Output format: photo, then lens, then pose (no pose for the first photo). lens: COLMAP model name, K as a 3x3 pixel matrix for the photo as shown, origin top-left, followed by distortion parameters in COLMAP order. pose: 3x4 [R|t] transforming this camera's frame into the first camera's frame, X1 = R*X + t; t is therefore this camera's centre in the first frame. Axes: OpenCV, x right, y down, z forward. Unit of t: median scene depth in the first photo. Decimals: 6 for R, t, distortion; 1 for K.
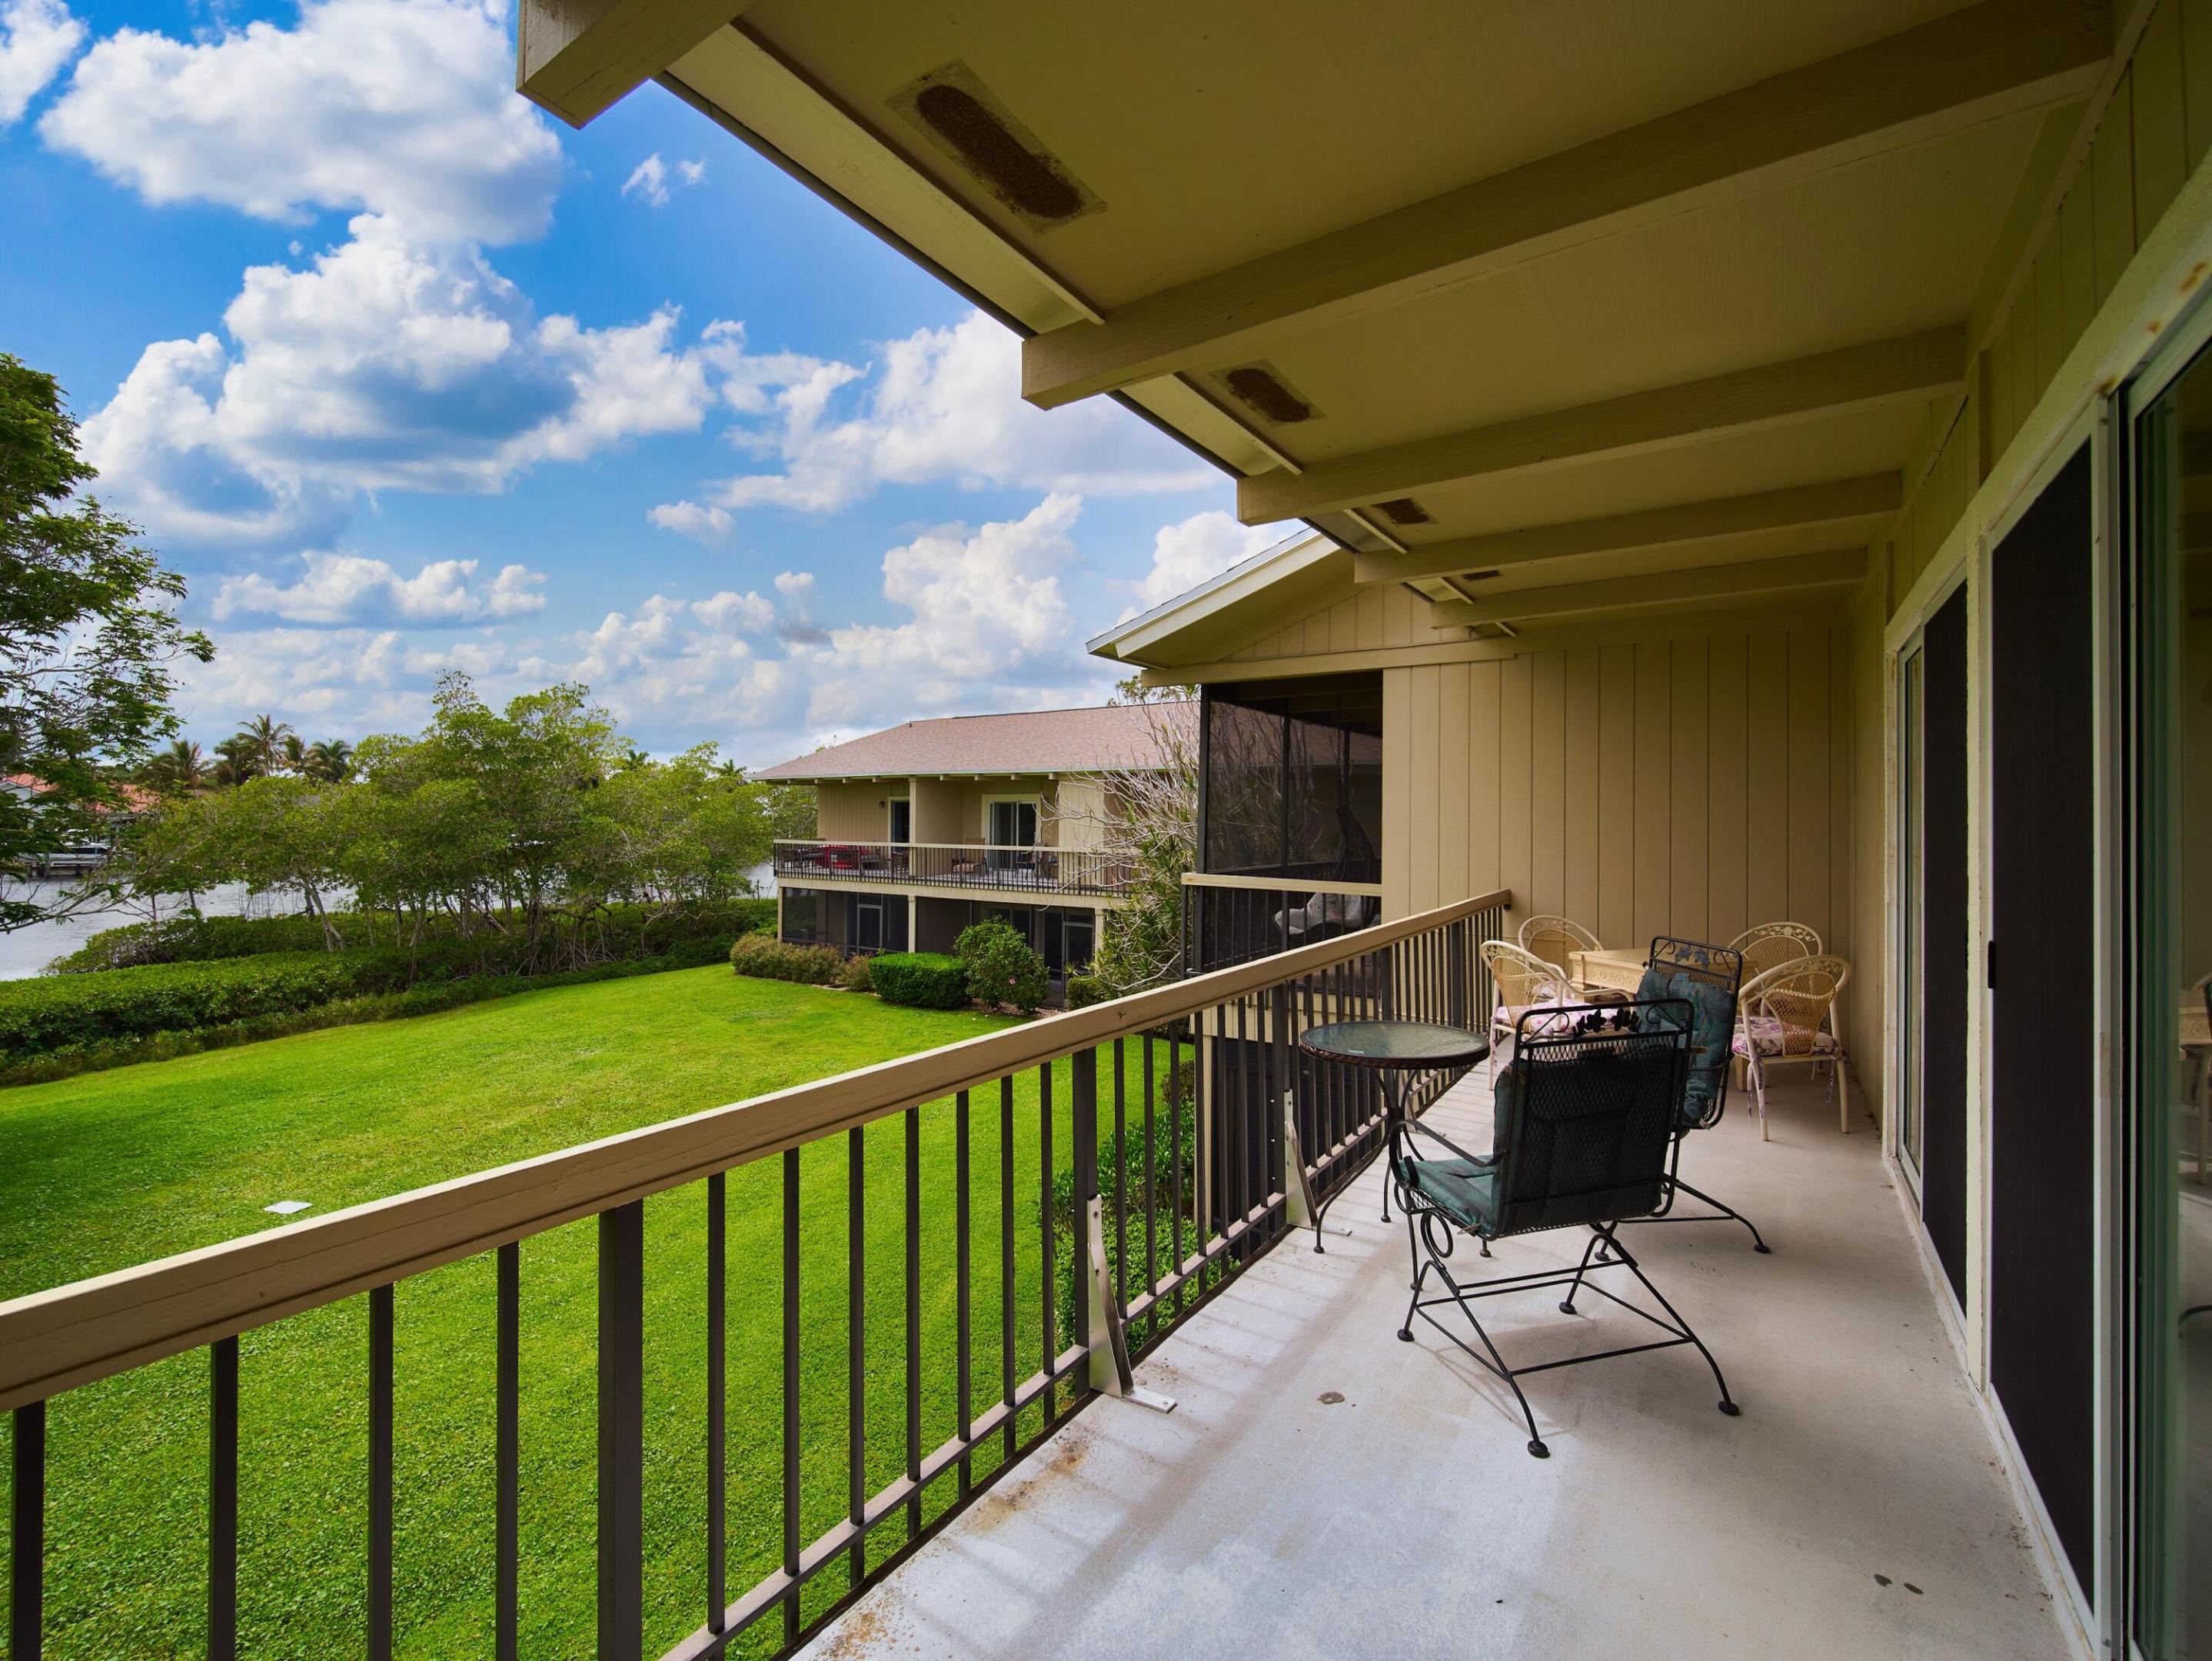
lens RADIAL K [[975.6, 0, 1104.1], [0, 975.6, 821.1], [0, 0, 1]] dist [-0.001859, -0.000317]
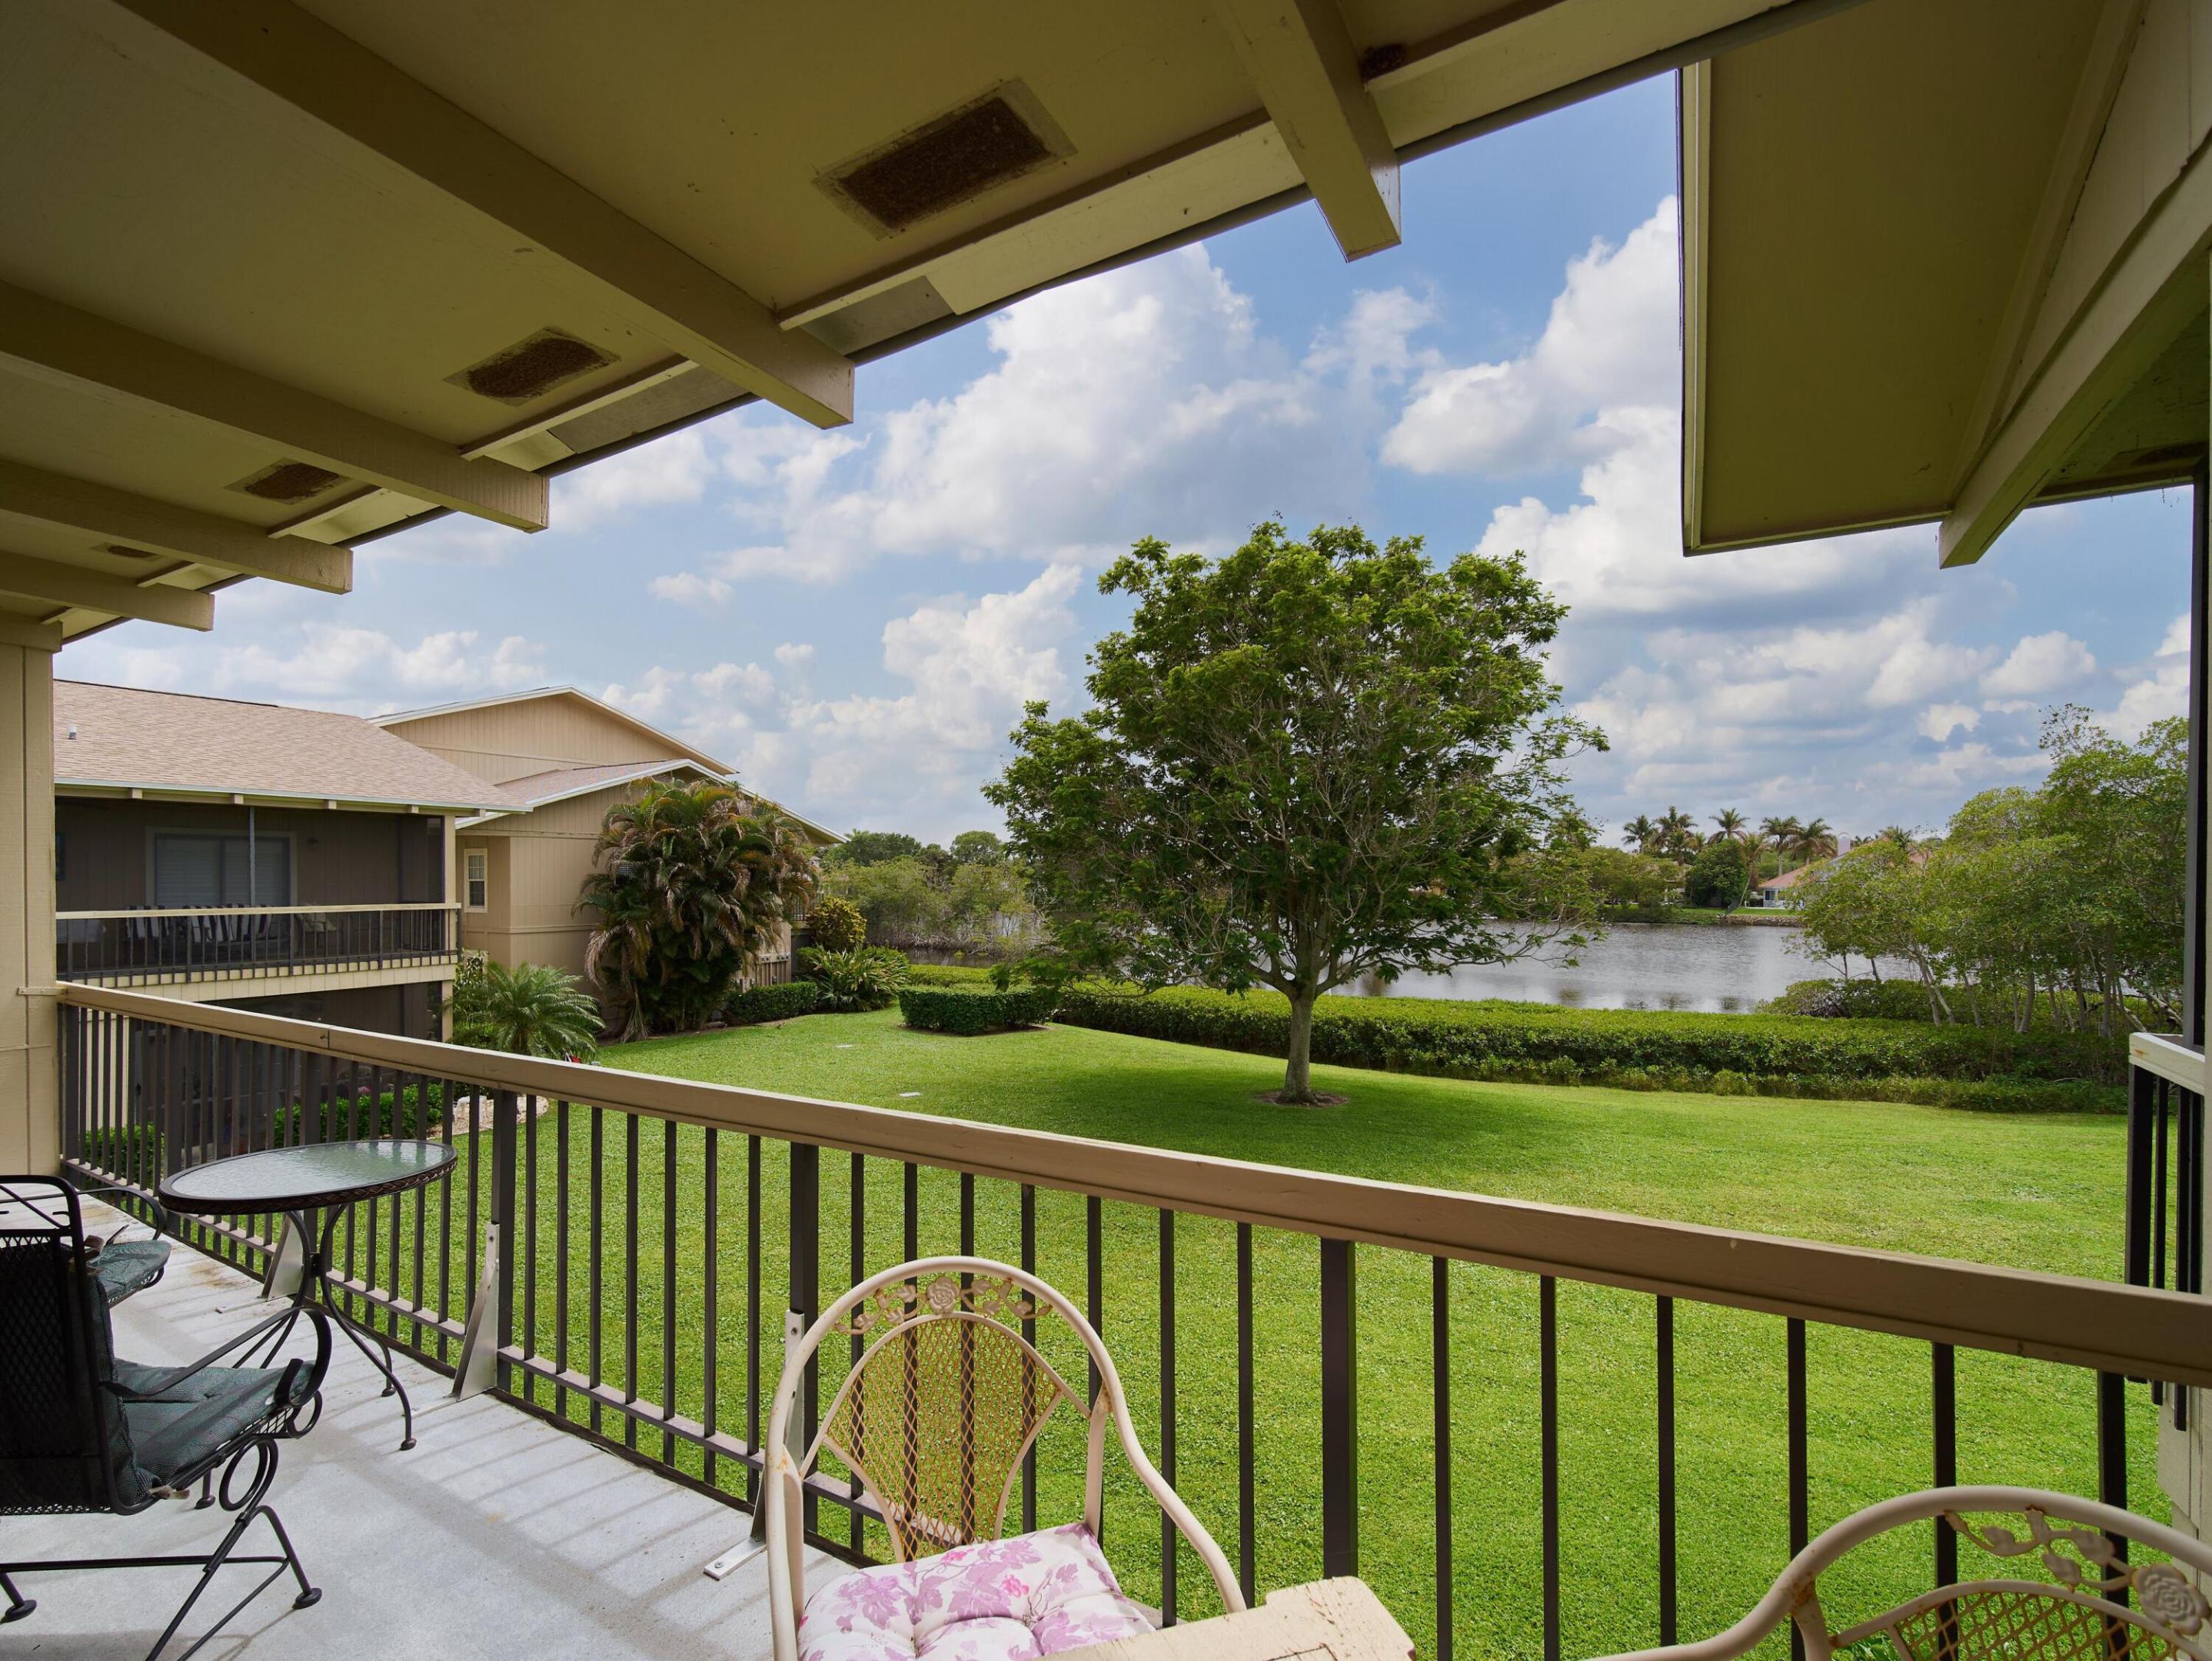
lens RADIAL K [[977.9, 0, 1096.0], [0, 977.9, 833.8], [0, 0, 1]] dist [-0.004692, -0.000410]
pose [[0.058828, -0.051659, -0.996931, 0.144527], [-0.001522, 0.998654, -0.051838, -0.001320], [0.998267, 0.004566, 0.058670, 0.182469]]
